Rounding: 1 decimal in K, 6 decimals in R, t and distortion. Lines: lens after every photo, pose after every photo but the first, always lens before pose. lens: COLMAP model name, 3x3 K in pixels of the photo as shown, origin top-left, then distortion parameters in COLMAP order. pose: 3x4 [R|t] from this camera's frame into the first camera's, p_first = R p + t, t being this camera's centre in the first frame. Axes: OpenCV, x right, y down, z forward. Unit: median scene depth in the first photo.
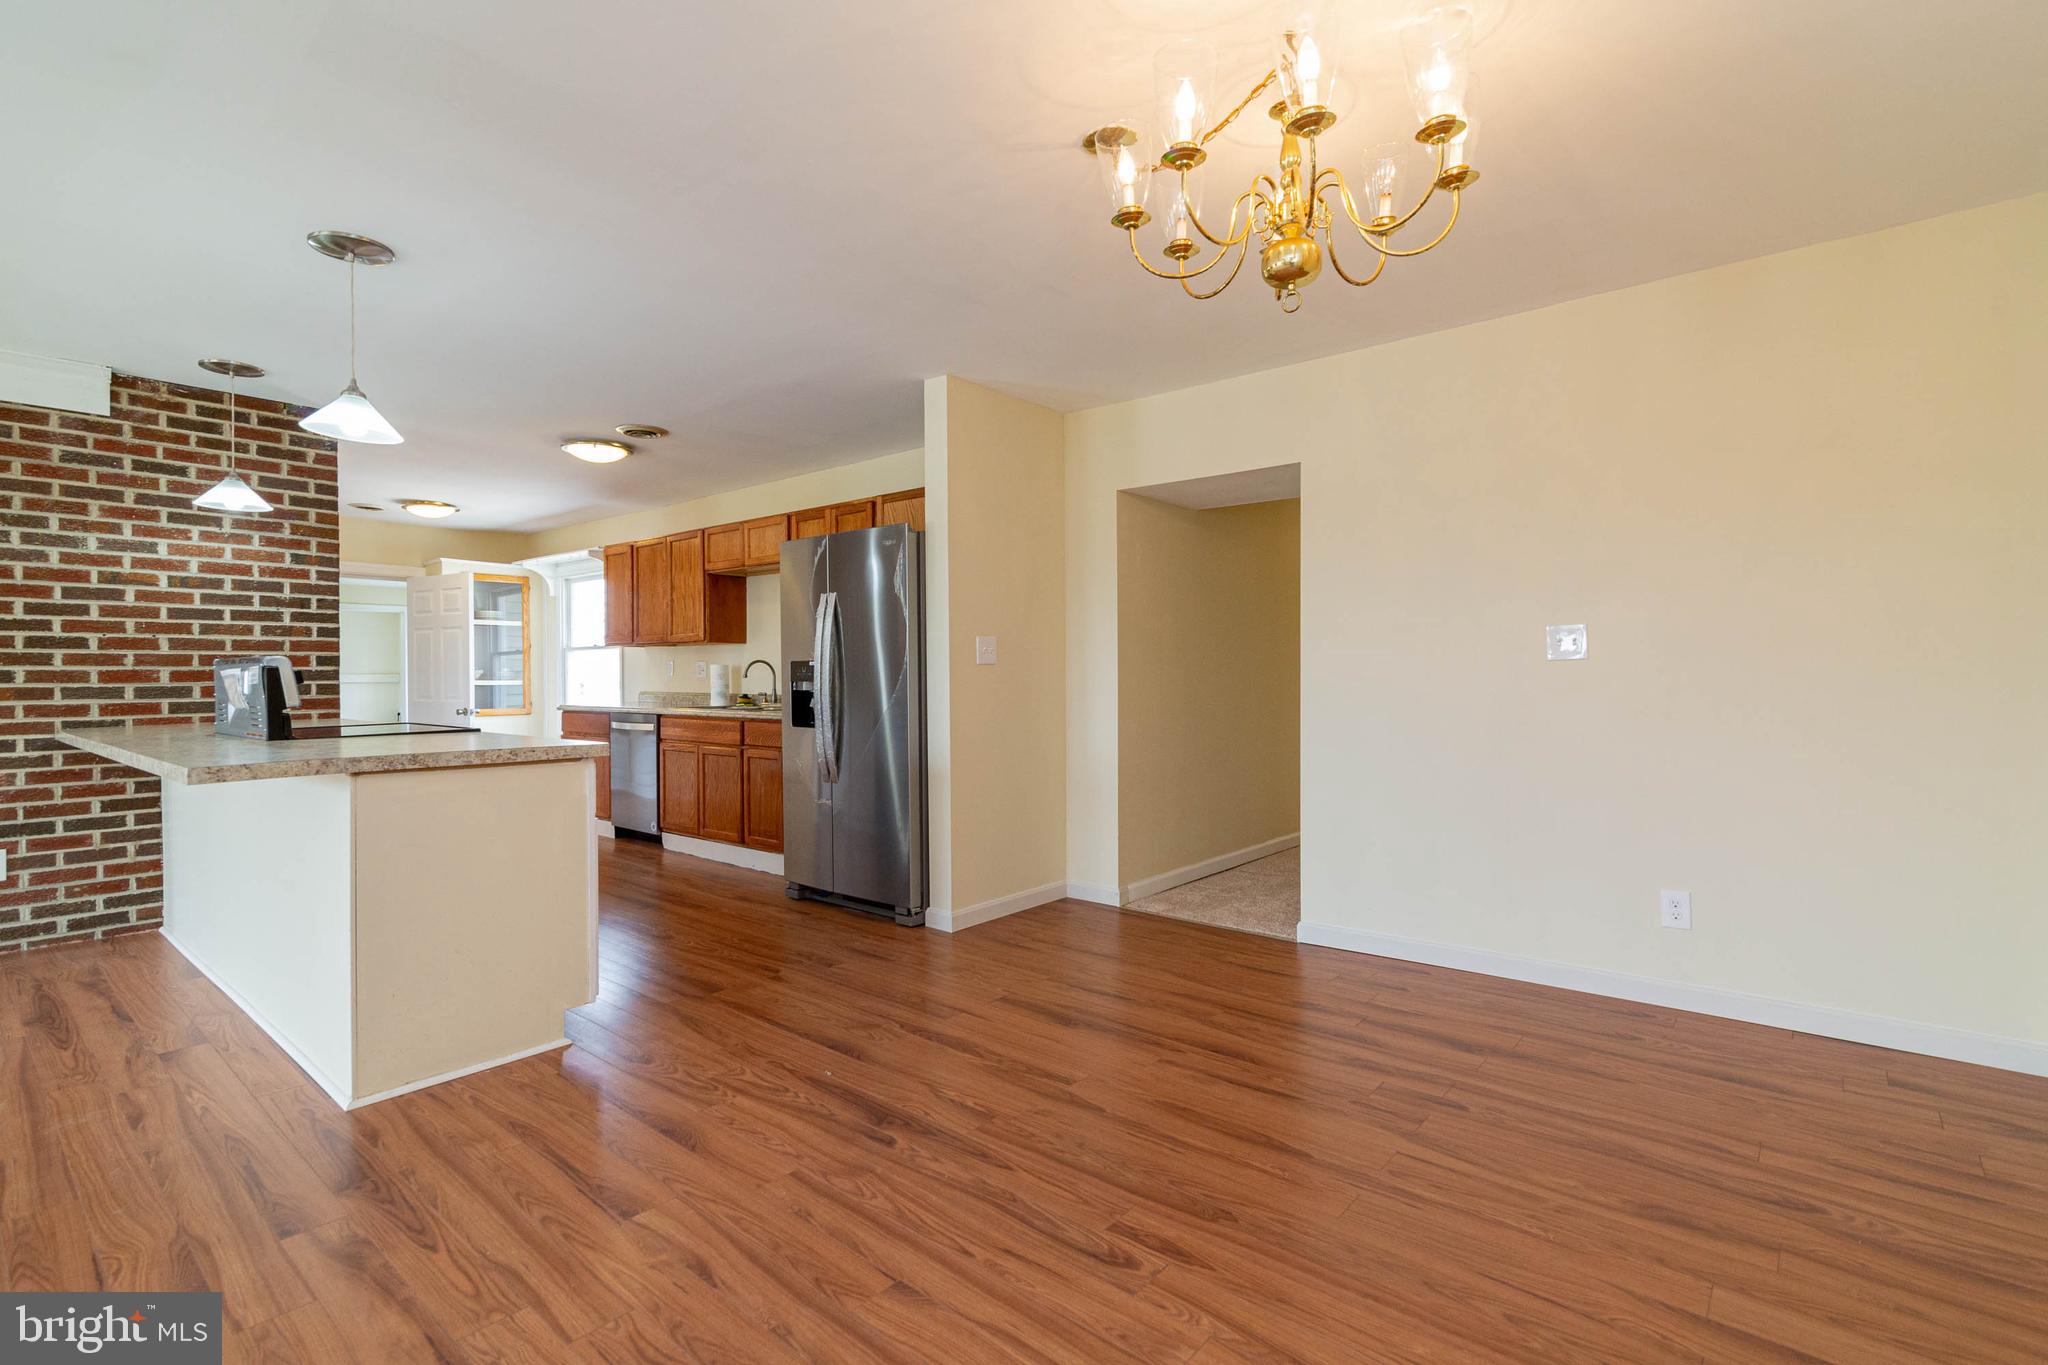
lens RADIAL K [[934.5, 0, 1065.2], [0, 934.5, 682.8], [0, 0, 1]] dist [0.000760, -0.000039]
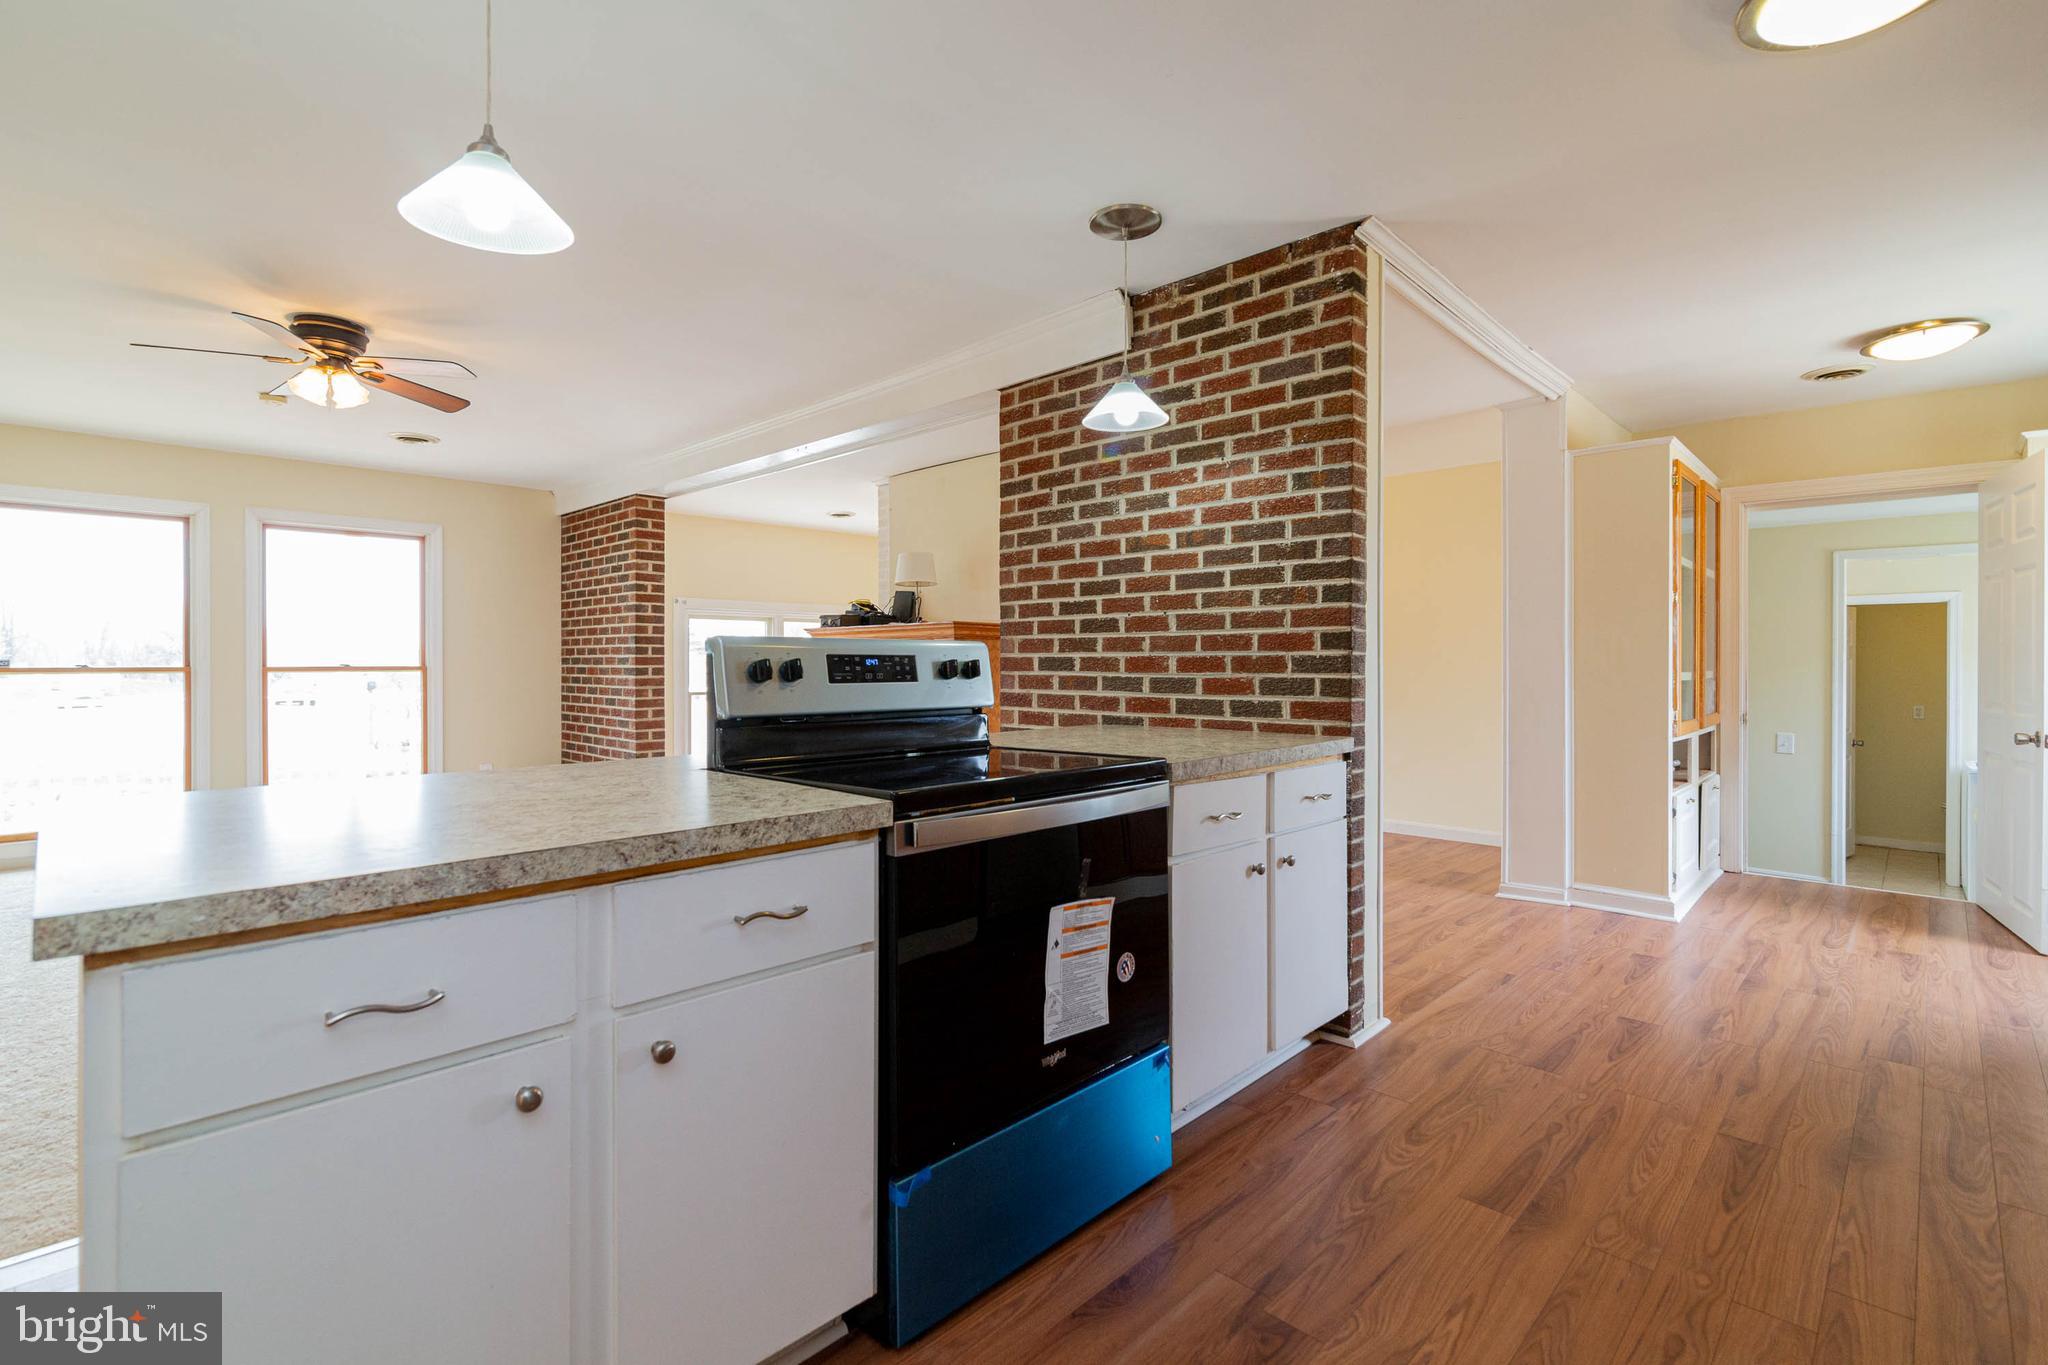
lens RADIAL K [[943.3, 0, 1017.5], [0, 943.3, 670.2], [0, 0, 1]] dist [0.002094, 0.000441]
pose [[-0.105896, 0.012402, -0.994300, -0.180723], [-0.008677, 0.999873, 0.013396, -0.012078], [0.994339, 0.010046, -0.105775, 0.990789]]
